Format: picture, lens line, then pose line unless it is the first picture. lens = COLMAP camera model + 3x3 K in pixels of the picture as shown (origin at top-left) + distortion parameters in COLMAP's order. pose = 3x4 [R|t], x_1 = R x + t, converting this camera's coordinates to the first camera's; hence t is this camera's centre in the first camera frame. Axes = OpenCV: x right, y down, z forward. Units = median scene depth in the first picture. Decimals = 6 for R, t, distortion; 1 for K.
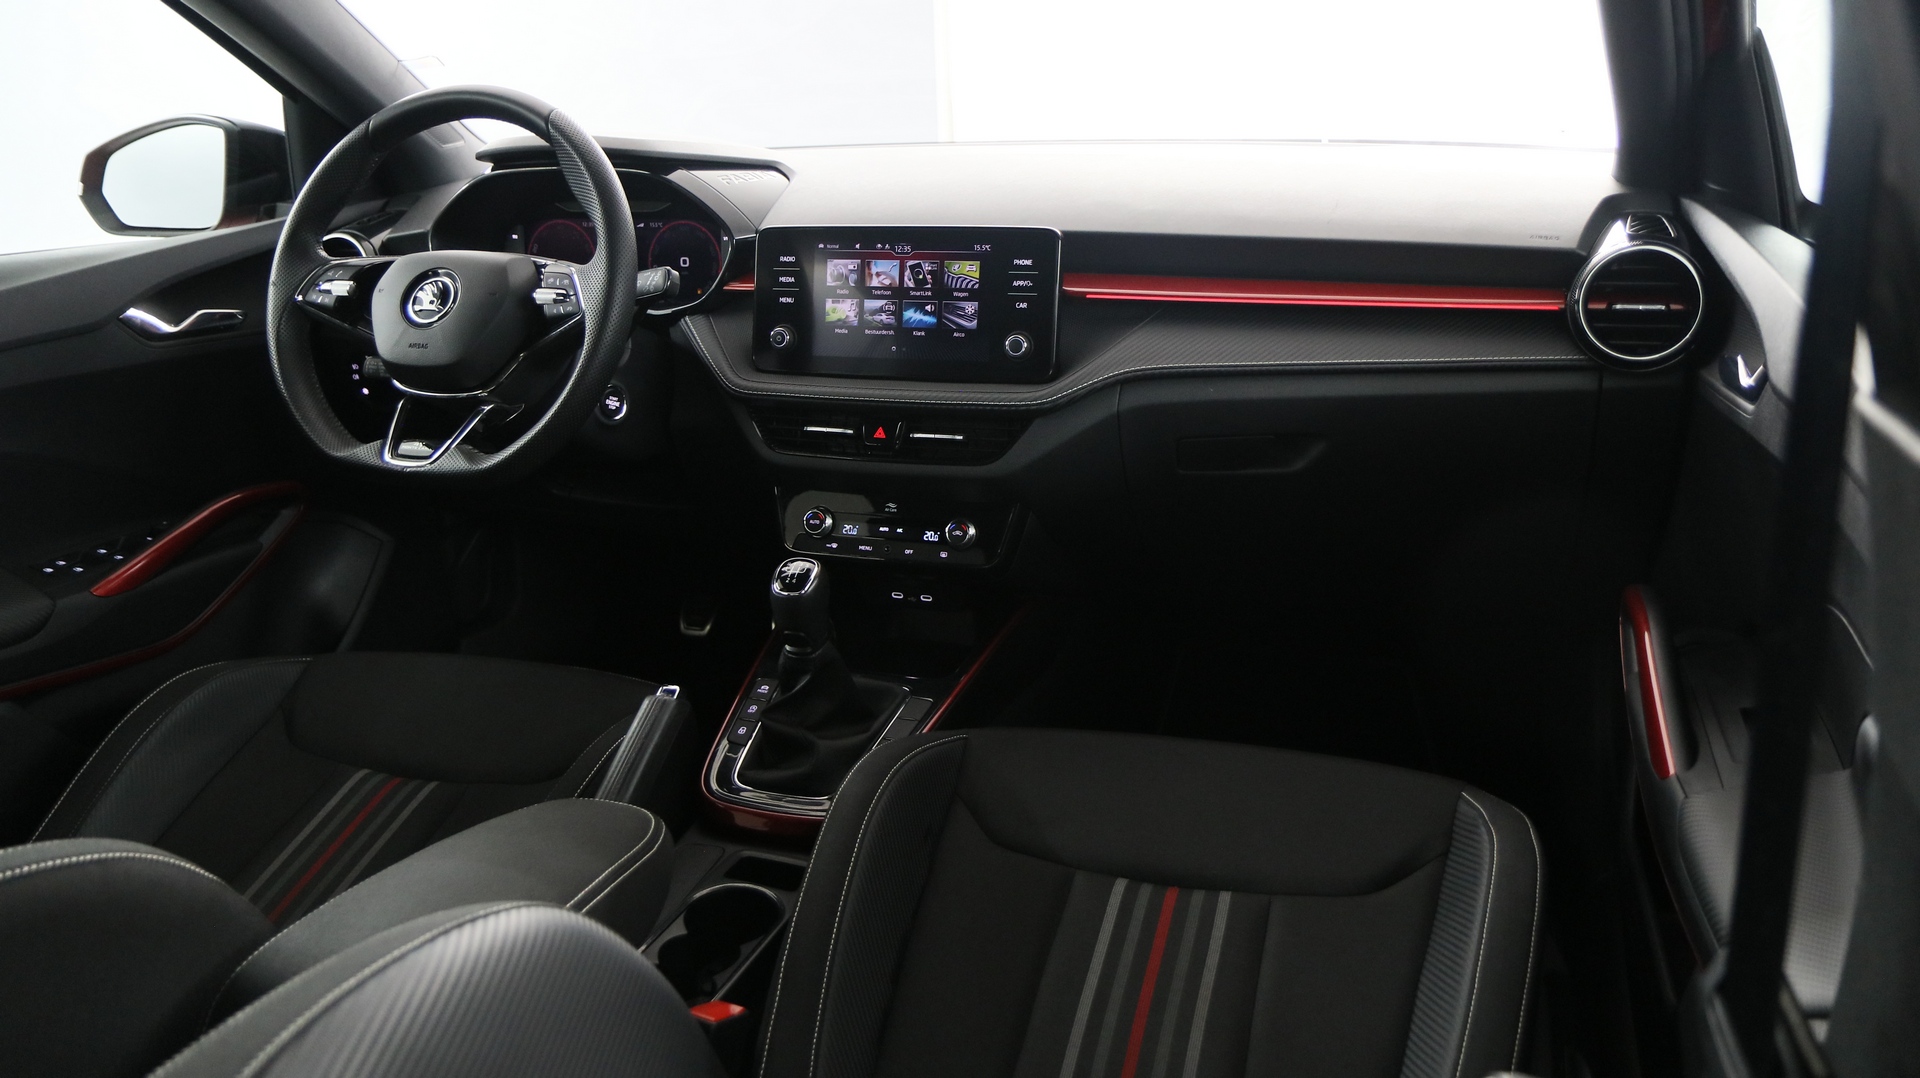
lens RADIAL K [[1492.8, 0, 964.6], [0, 1492.8, 539.8], [0, 0, 1]] dist [-0.035502, 0.015180]
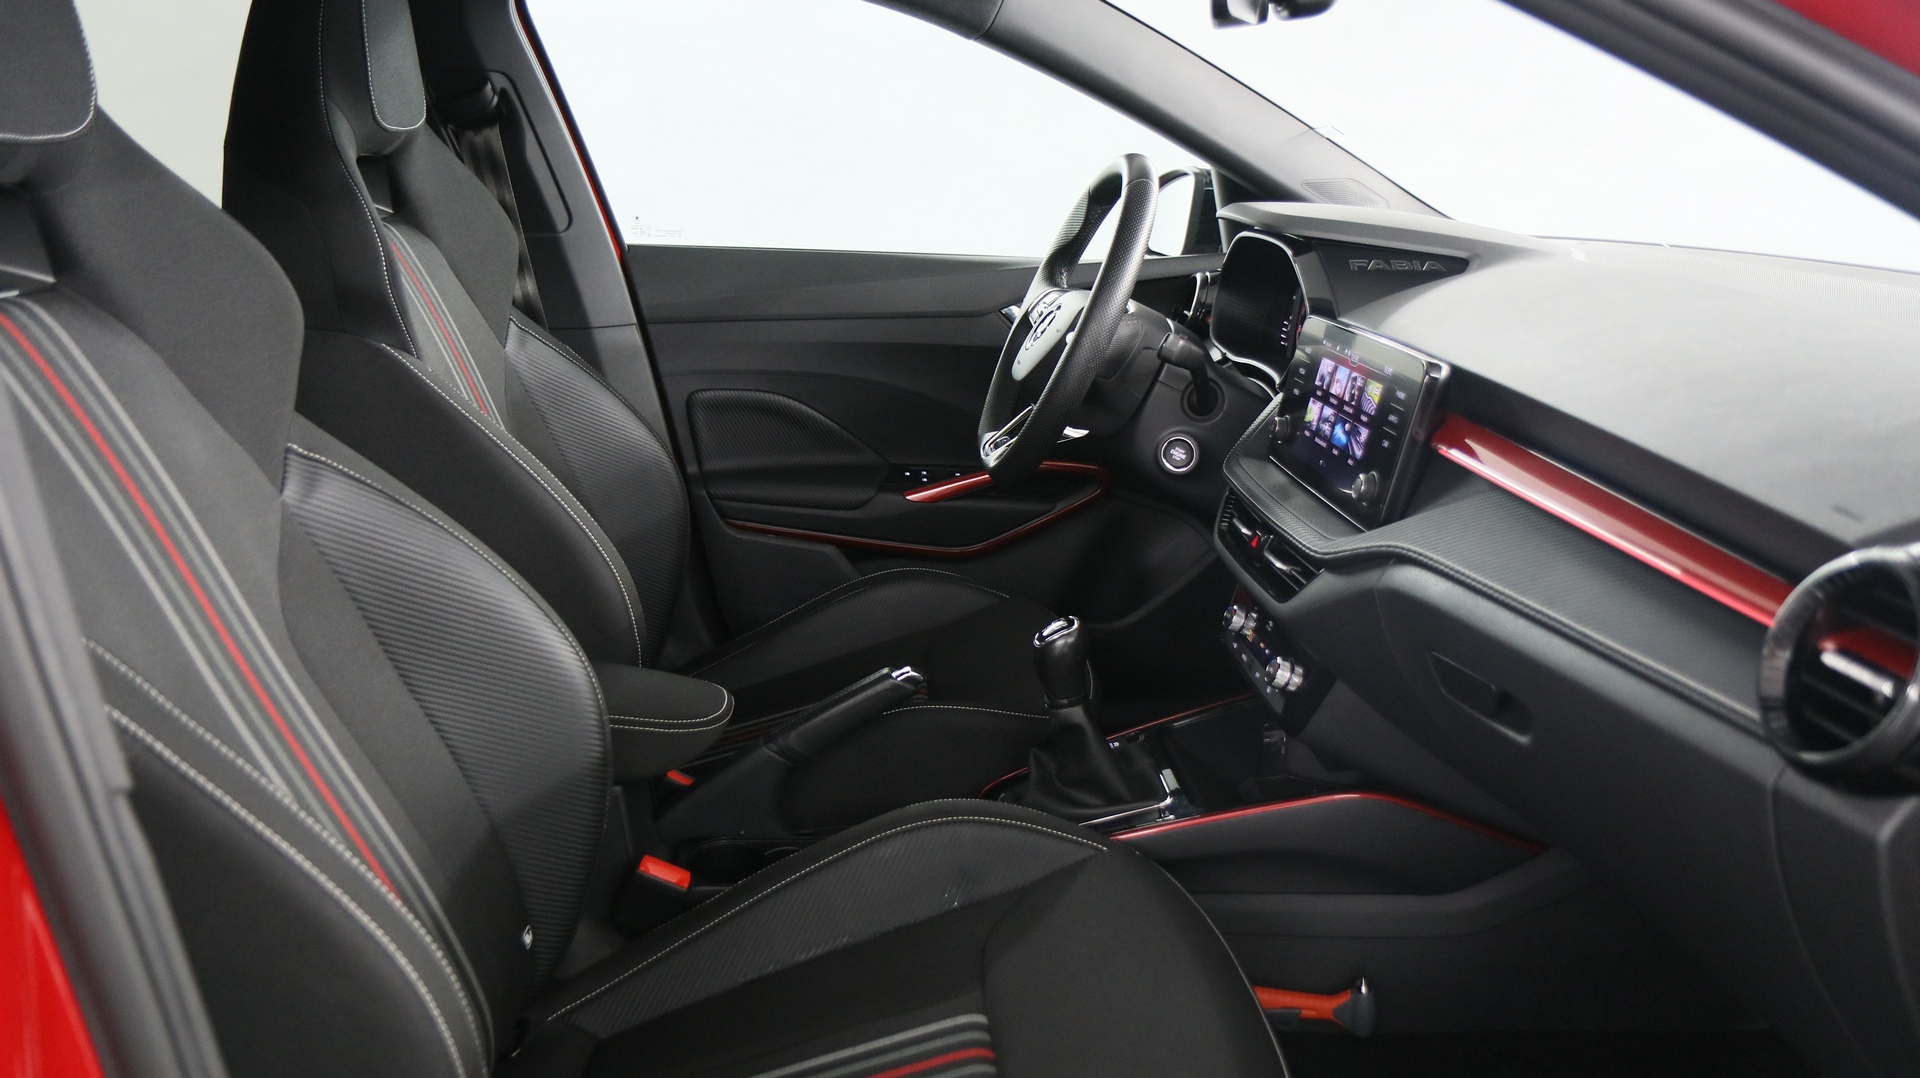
lens RADIAL K [[1492.8, 0, 952.0], [0, 1492.8, 542.2], [0, 0, 1]] dist [-0.035502, 0.015180]
pose [[0.373544, 0.272678, -0.886630, 0.695500], [-0.288737, 0.942514, 0.168218, -0.172071], [0.881530, 0.193167, 0.430803, 0.423005]]
